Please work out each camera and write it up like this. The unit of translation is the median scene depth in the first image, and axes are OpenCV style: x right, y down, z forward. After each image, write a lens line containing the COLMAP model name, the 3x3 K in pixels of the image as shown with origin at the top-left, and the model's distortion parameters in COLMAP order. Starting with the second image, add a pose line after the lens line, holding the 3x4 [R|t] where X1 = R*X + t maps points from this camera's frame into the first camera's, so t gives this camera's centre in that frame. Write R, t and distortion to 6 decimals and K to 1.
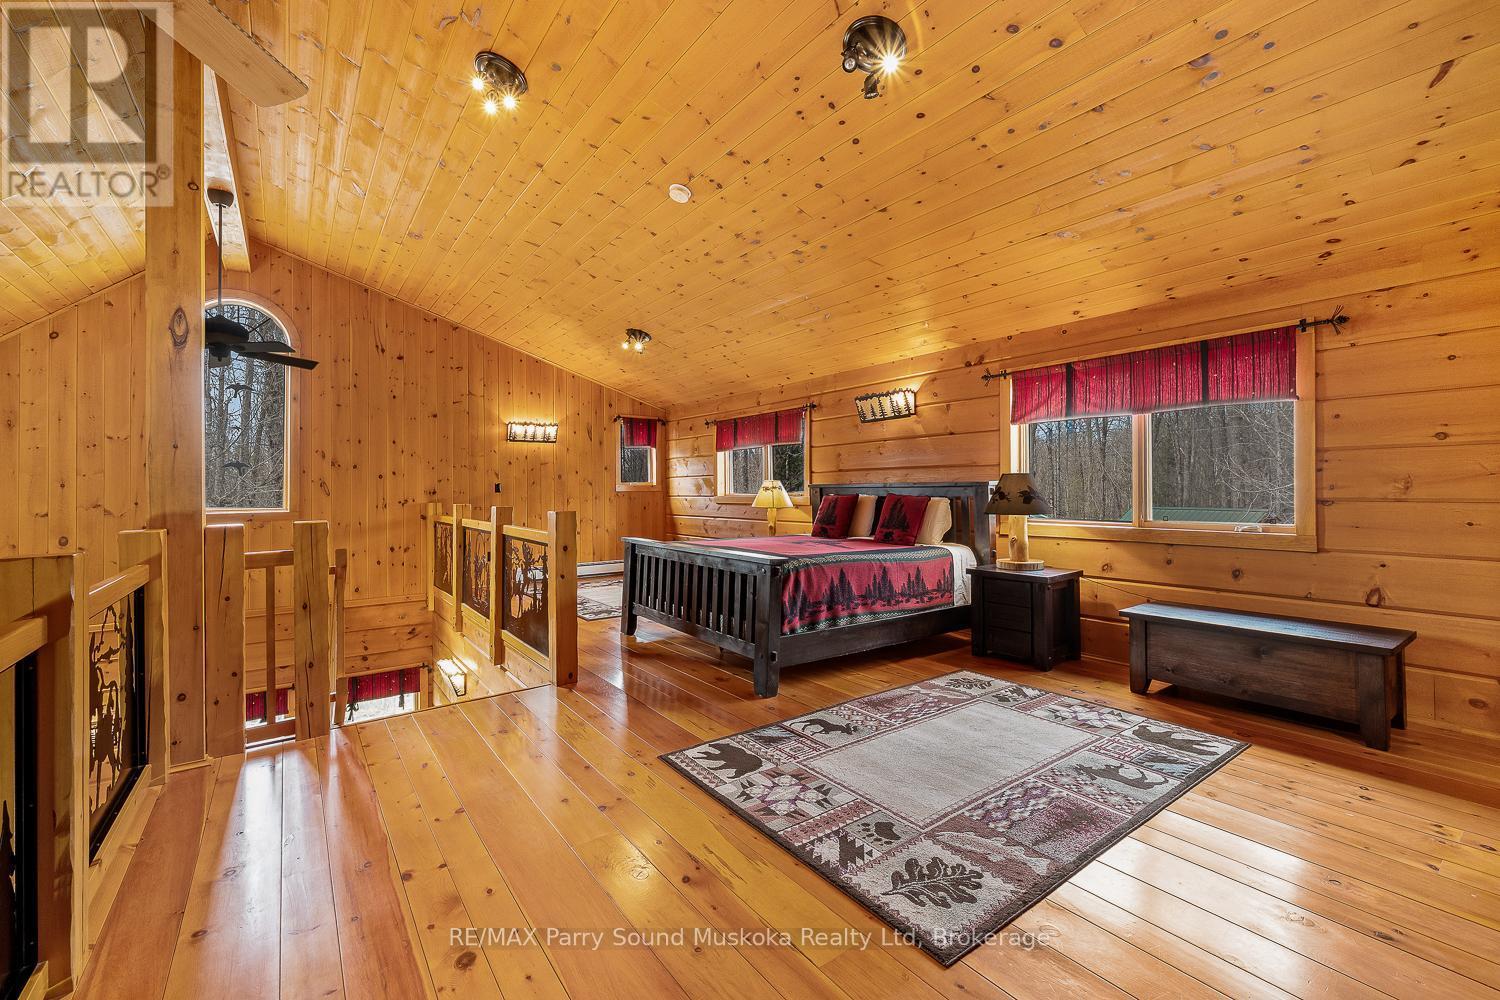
lens RADIAL K [[641.4, 0, 755.8], [0, 641.4, 490.6], [0, 0, 1]] dist [-0.001348, 0.000043]
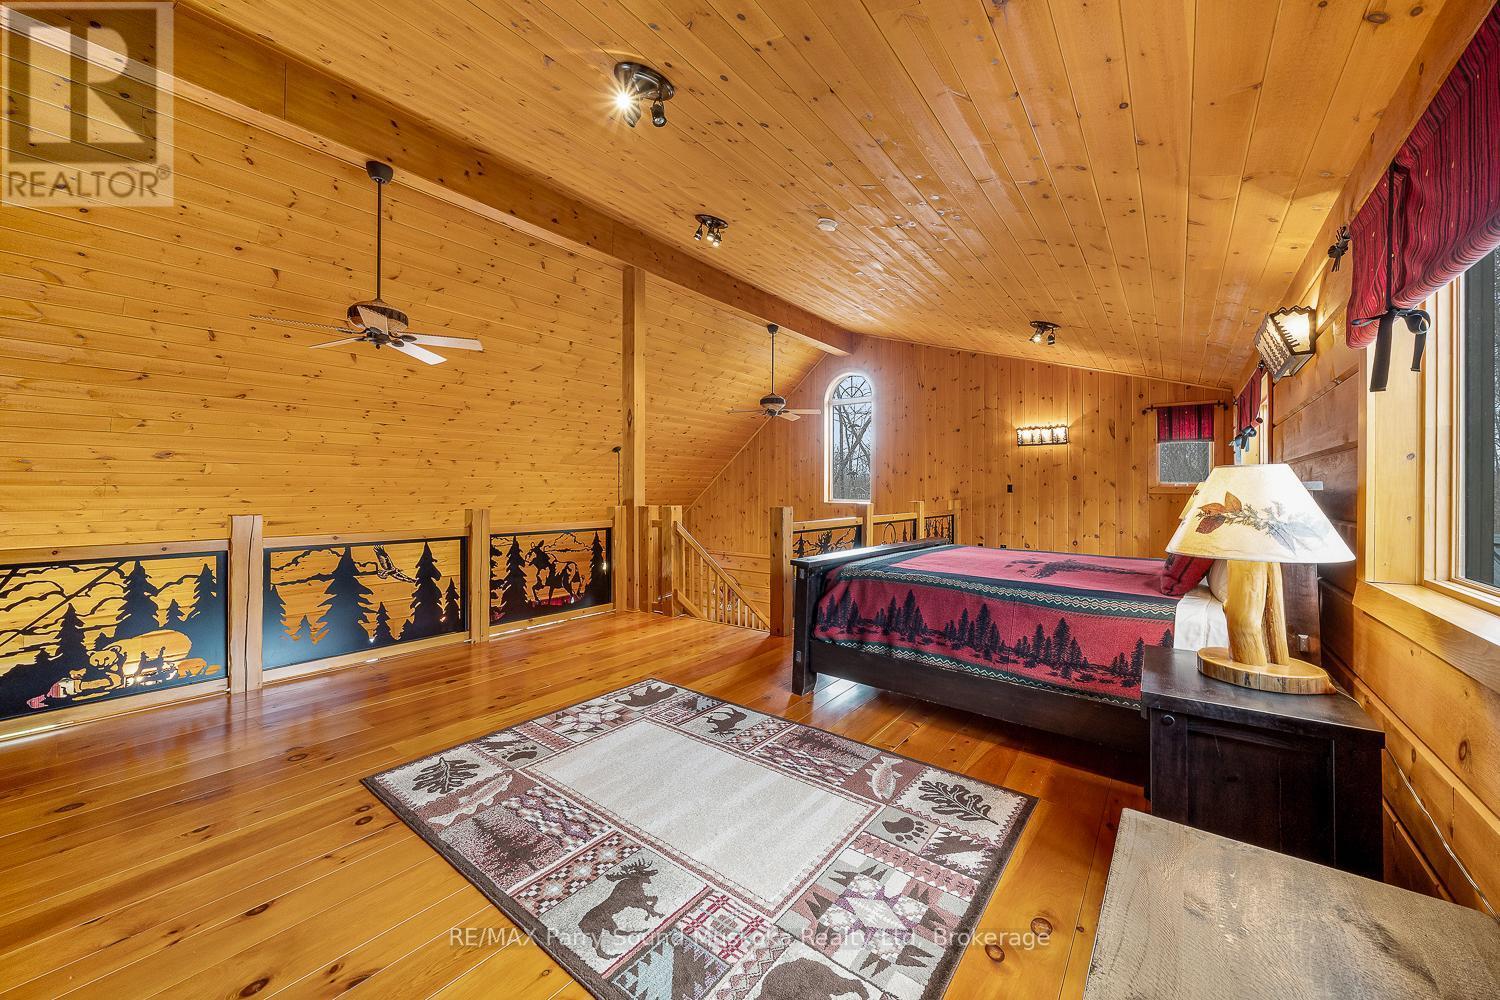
lens RADIAL K [[540.8, 0, 756.7], [0, 540.8, 490.9], [0, 0, 1]] dist [-0.002600, -0.000140]
pose [[0.278141, 0.011578, -0.960471, 0.929868], [-0.007825, 0.999921, 0.009787, -0.014129], [0.960508, 0.004794, 0.278210, 0.772526]]
